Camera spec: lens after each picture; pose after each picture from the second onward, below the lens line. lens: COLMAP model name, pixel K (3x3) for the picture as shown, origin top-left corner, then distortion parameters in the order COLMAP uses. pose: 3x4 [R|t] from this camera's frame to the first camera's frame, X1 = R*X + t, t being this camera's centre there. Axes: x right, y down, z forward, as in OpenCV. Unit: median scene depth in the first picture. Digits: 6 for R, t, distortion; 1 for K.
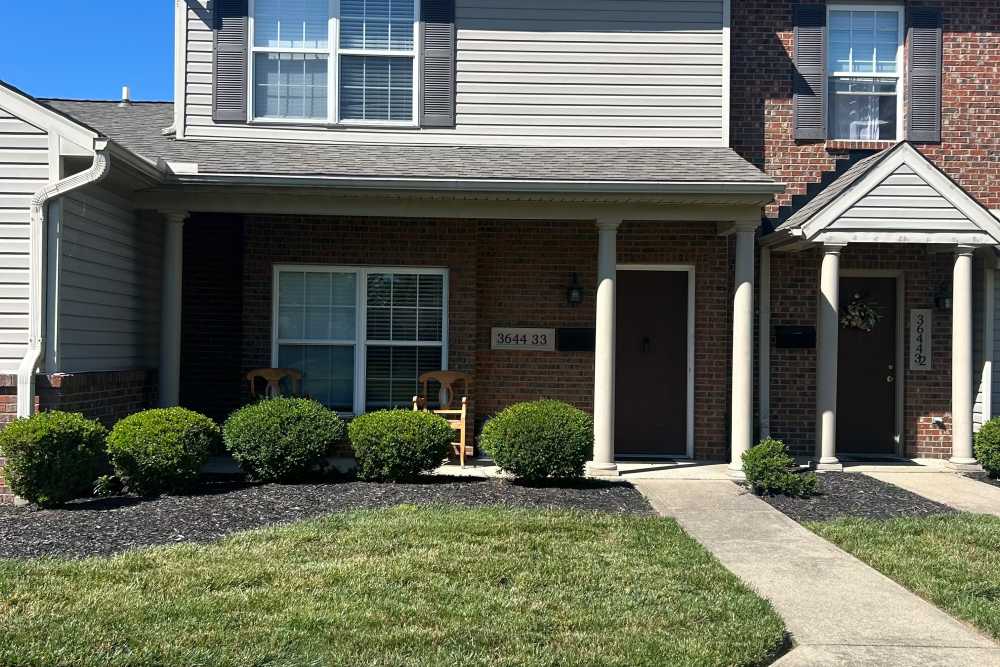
lens RADIAL K [[772.5, 0, 502.6], [0, 772.5, 333.2], [0, 0, 1]] dist [0.041477, -0.031868]
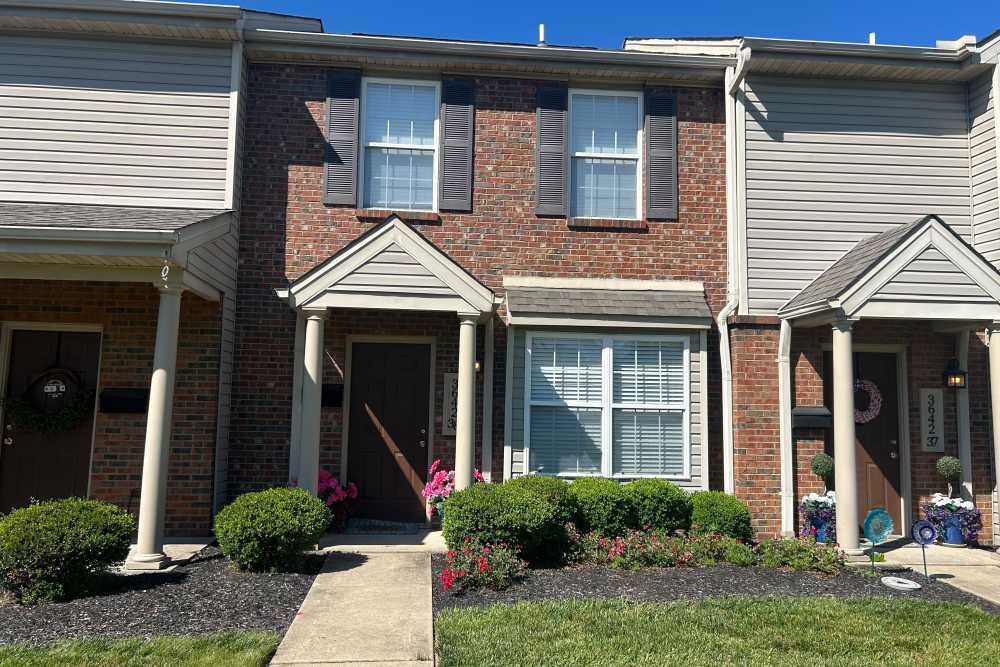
lens RADIAL K [[772.5, 0, 499.6], [0, 772.5, 339.5], [0, 0, 1]] dist [0.041477, -0.031868]
pose [[0.999248, 0.019836, 0.033328, 0.575605], [-0.016742, 0.995740, -0.090673, 0.007607], [-0.034985, 0.090047, 0.995323, 0.024259]]
